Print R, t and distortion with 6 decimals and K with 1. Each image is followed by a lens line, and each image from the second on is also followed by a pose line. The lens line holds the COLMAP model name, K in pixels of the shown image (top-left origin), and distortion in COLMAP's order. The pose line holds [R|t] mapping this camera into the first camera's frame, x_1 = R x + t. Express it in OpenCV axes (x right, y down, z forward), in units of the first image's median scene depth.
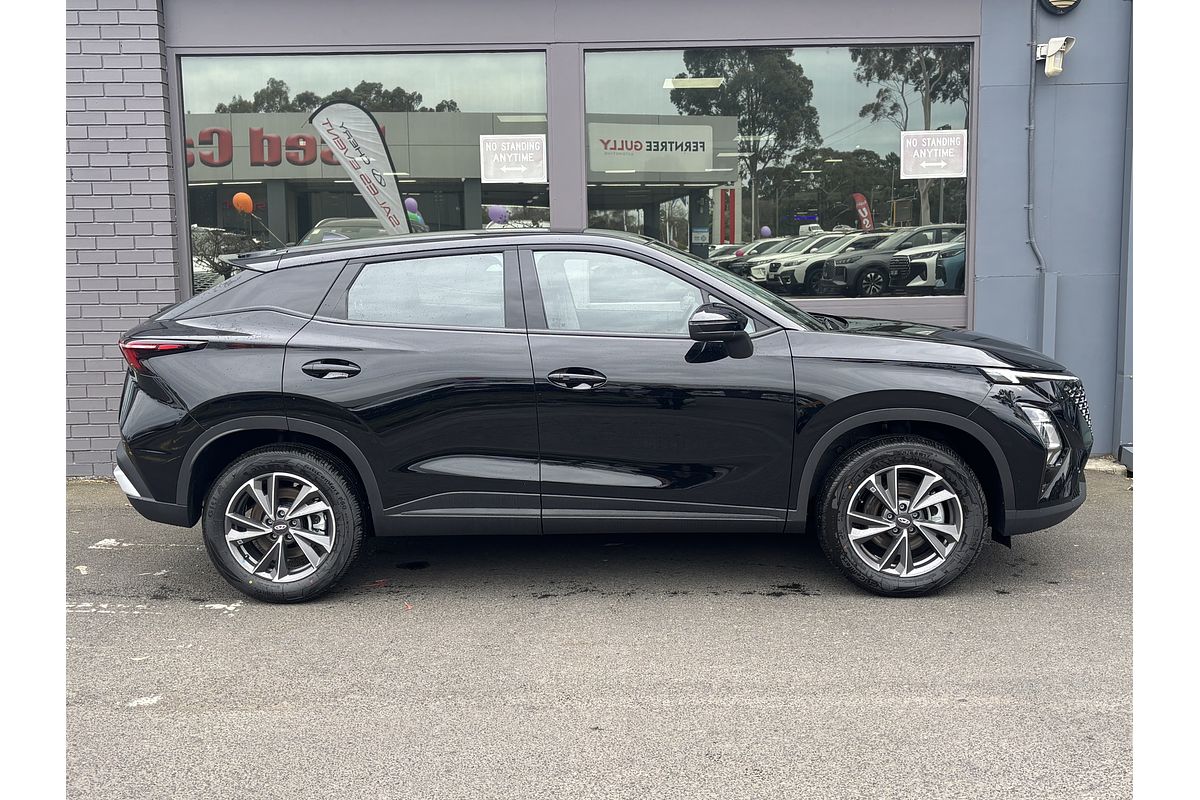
lens RADIAL K [[1142.7, 0, 600.0], [0, 1142.7, 400.0], [0, 0, 1]] dist [0.111725, -0.350976]
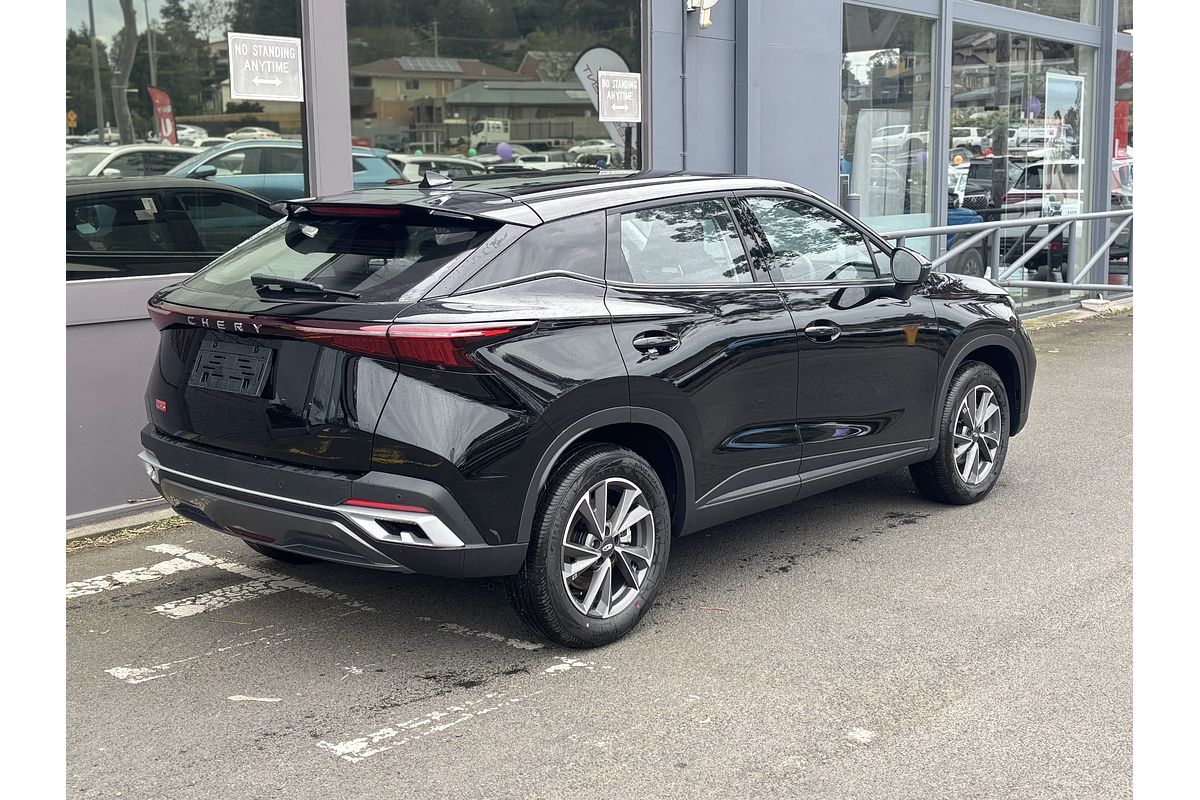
lens RADIAL K [[1500.6, 0, 598.6], [0, 1500.6, 362.8], [0, 0, 1]] dist [0.118270, -0.004021]
pose [[0.594805, -0.087181, 0.799129, -1.098928], [0.094689, 0.994780, 0.038048, -0.056284], [-0.798274, 0.053037, 0.599955, 0.376448]]
